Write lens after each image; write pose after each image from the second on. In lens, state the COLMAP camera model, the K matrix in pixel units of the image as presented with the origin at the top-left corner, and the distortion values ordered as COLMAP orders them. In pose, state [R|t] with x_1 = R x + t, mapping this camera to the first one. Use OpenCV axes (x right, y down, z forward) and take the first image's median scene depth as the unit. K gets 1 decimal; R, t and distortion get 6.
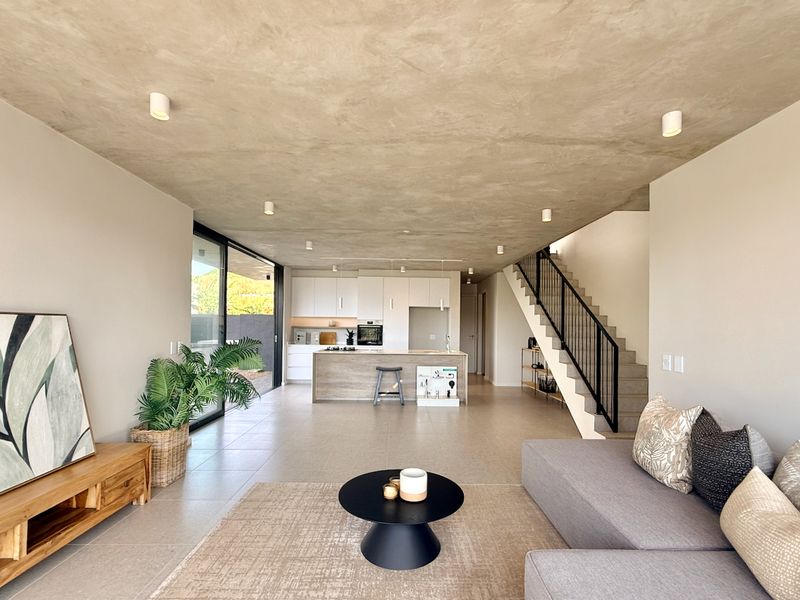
lens RADIAL K [[381.4, 0, 401.8], [0, 381.4, 320.0], [0, 0, 1]] dist [-0.001967, -0.000032]
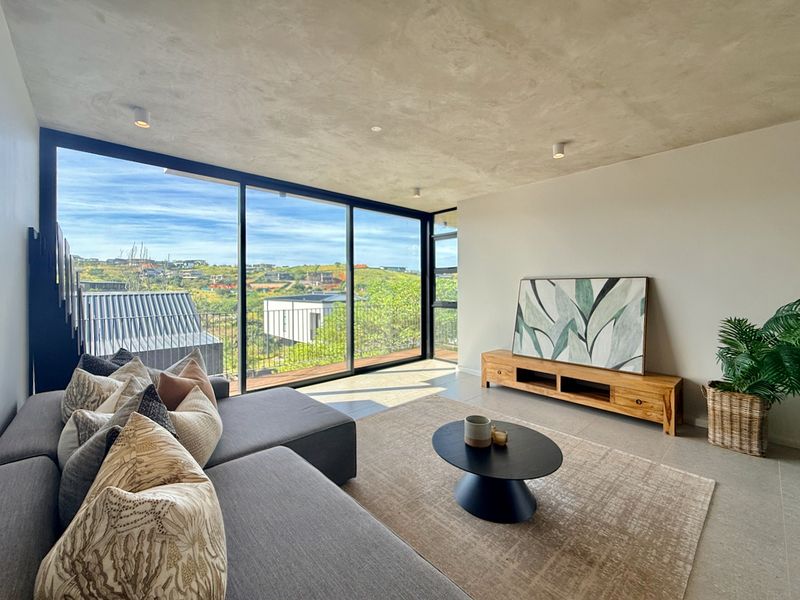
lens RADIAL K [[336.8, 0, 402.1], [0, 336.8, 287.4], [0, 0, 1]] dist [-0.000335, -0.000082]
pose [[-0.742545, -0.015165, -0.669625, 0.541334], [-0.001221, 0.999773, -0.021287, 0.043311], [0.669795, -0.014989, -0.742395, 1.043904]]
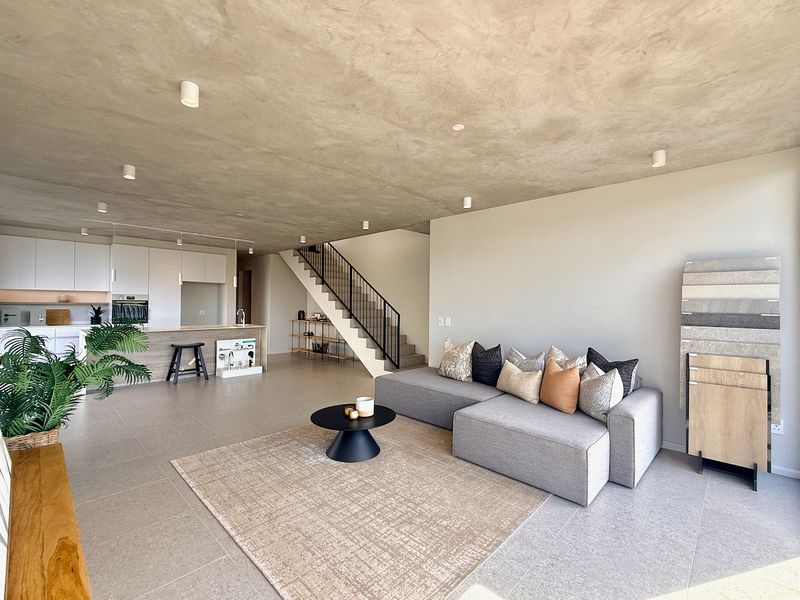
lens RADIAL K [[360.2, 0, 400.0], [0, 360.2, 300.0], [0, 0, 1]] dist [-0.000269, 0.000186]
pose [[0.708402, 0.000245, 0.705809, -0.594602], [-0.010346, 0.999896, 0.010037, -0.006809], [-0.705733, -0.014412, 0.708331, -0.075167]]
